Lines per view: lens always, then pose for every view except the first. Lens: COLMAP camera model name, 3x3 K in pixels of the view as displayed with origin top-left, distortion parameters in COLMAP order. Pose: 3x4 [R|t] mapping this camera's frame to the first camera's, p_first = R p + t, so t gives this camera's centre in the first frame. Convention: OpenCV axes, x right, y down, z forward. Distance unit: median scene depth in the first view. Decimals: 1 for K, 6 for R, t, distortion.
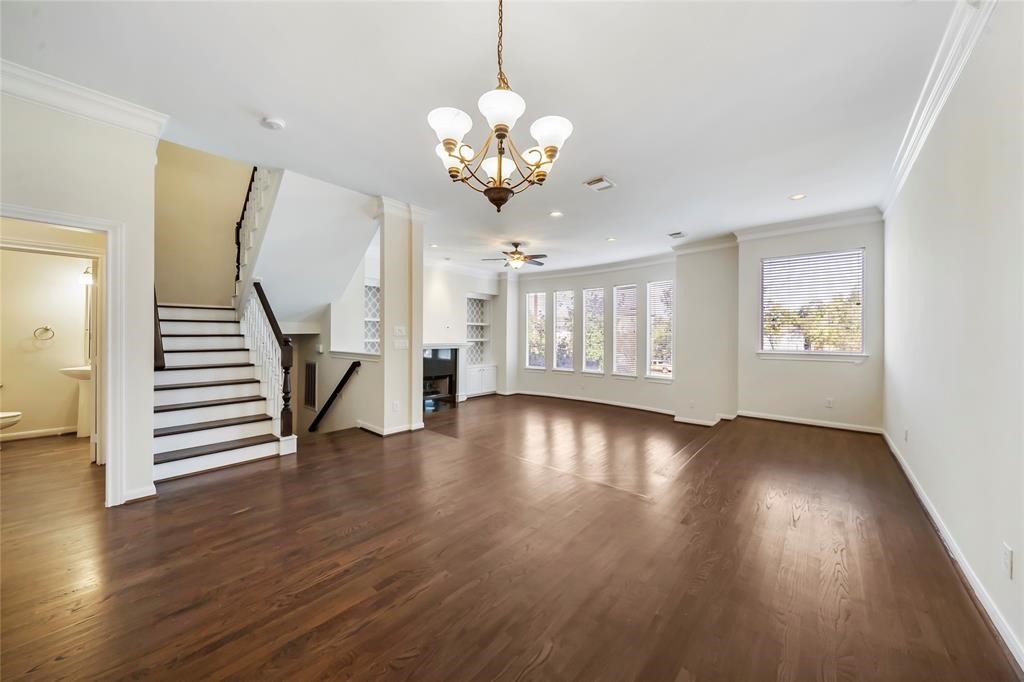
lens RADIAL K [[353.6, 0, 514.6], [0, 353.6, 336.5], [0, 0, 1]] dist [-0.011794, -0.000039]
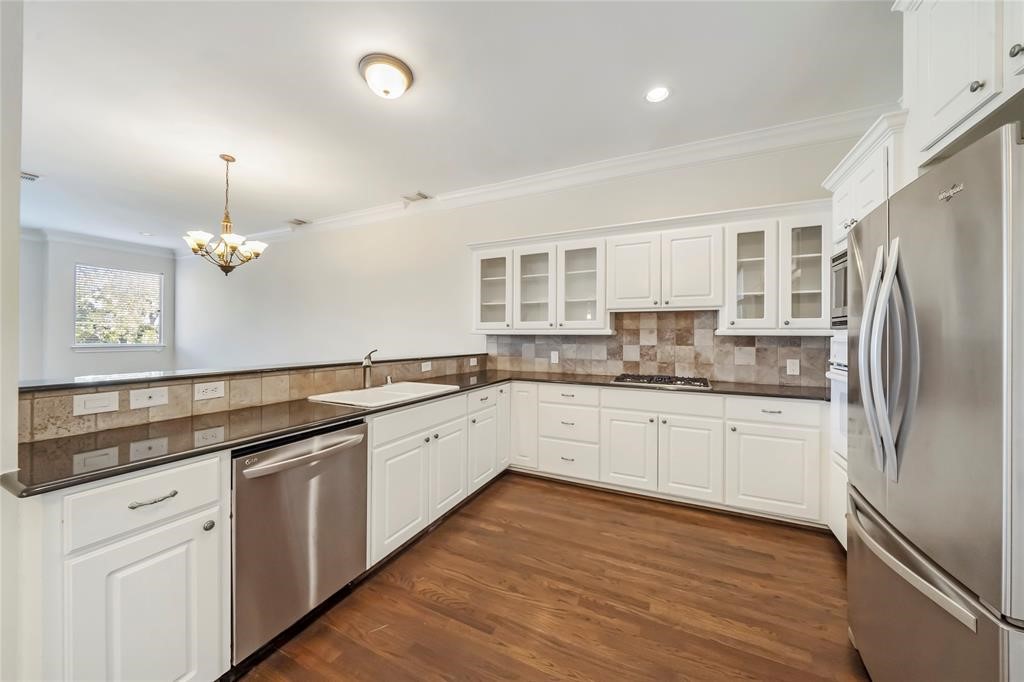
lens RADIAL K [[362.9, 0, 508.4], [0, 362.9, 334.4], [0, 0, 1]] dist [-0.003723, -0.000307]
pose [[-0.255257, -0.002630, 0.966870, -0.481968], [-0.006102, 0.999981, 0.001109, -0.001513], [-0.966854, -0.005617, -0.255268, -0.021946]]
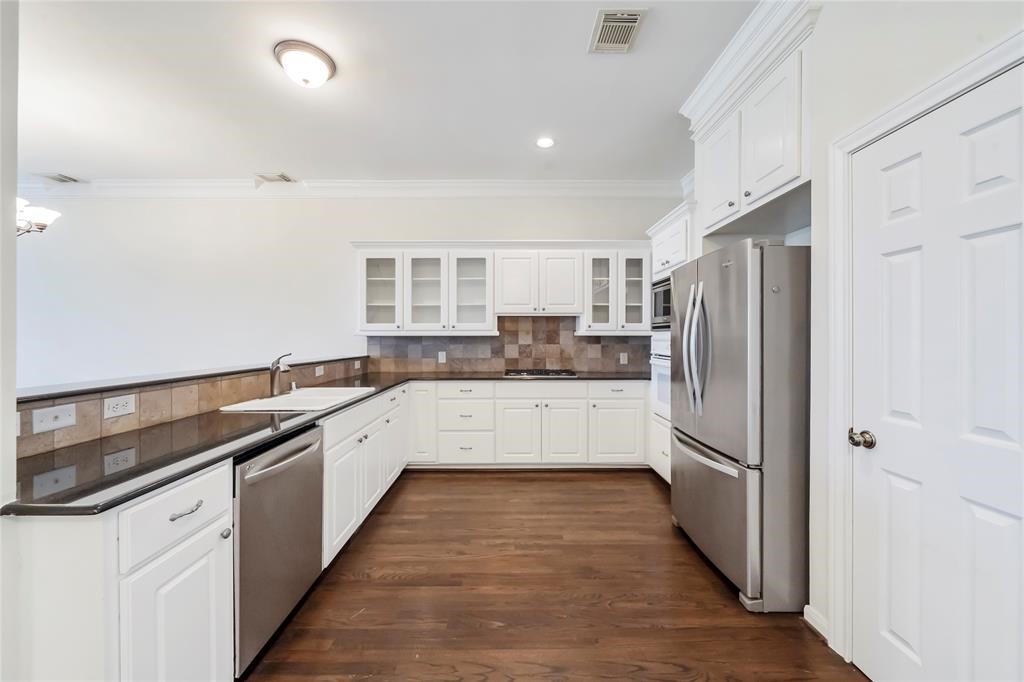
lens RADIAL K [[384.0, 0, 511.5], [0, 384.0, 337.5], [0, 0, 1]] dist [-0.001364, -0.000202]
pose [[-0.661999, -0.005923, 0.749481, -0.497765], [-0.001715, 0.999978, 0.006389, -0.002178], [-0.749503, 0.002944, -0.661994, 0.070370]]
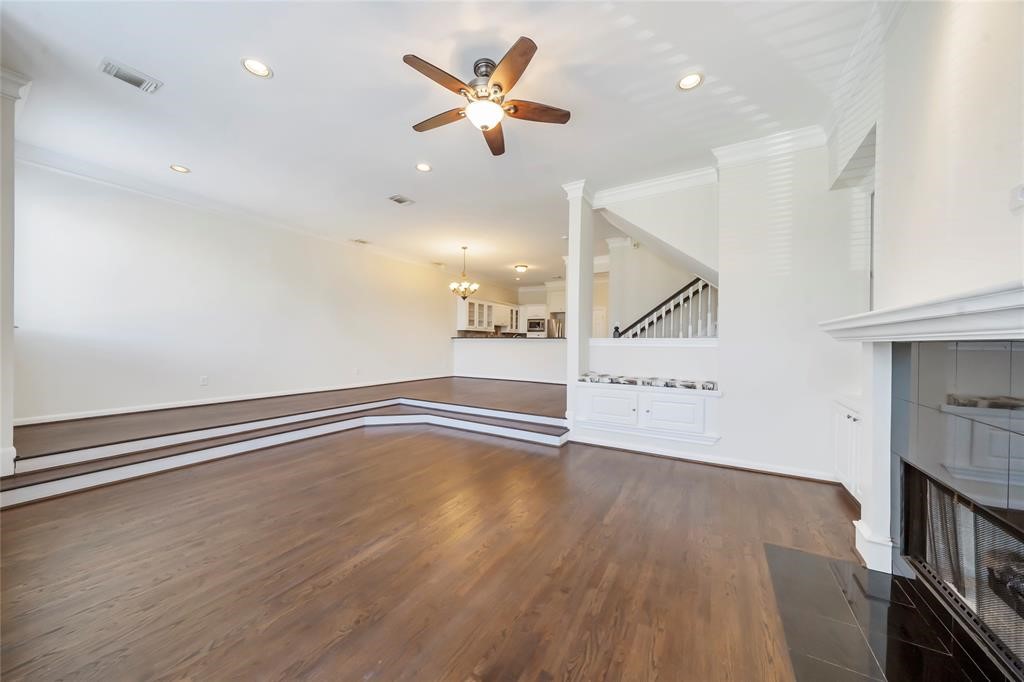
lens RADIAL K [[353.6, 0, 514.6], [0, 353.6, 336.5], [0, 0, 1]] dist [-0.011794, -0.000039]
pose [[-0.980377, -0.021754, -0.195930, 0.038804], [-0.019191, 0.999704, -0.014972, 0.034470], [0.196197, -0.010918, -0.980504, 1.065764]]
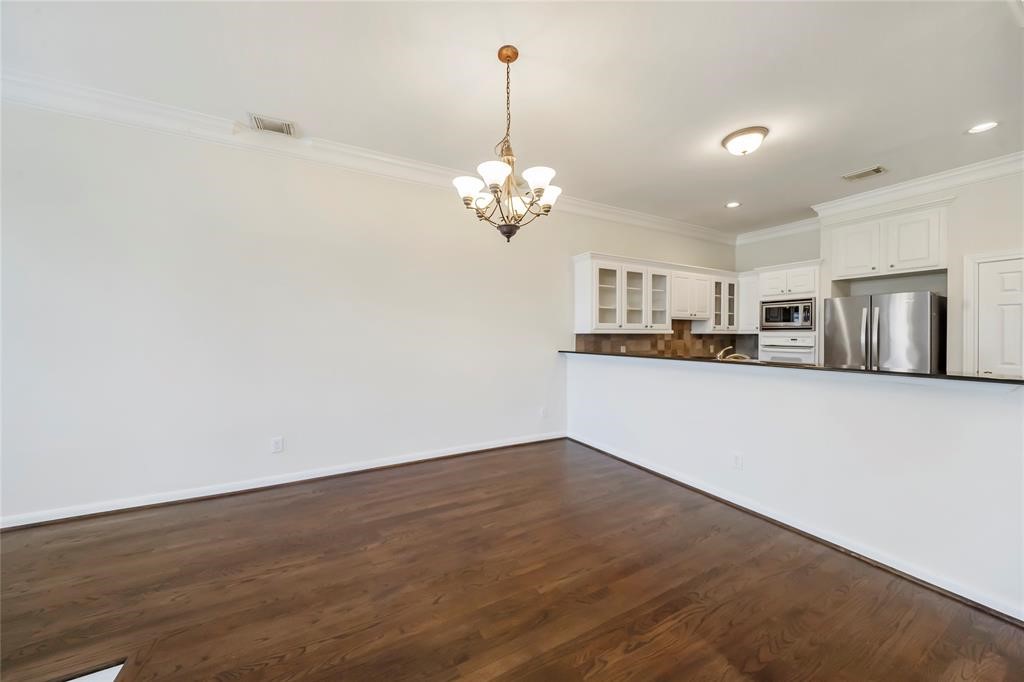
lens RADIAL K [[362.9, 0, 508.4], [0, 362.9, 334.4], [0, 0, 1]] dist [-0.003723, -0.000307]
pose [[-0.939115, -0.007921, 0.343510, -0.095481], [-0.006281, 0.999963, 0.005885, -0.001838], [-0.343544, 0.003369, -0.939130, 0.421883]]
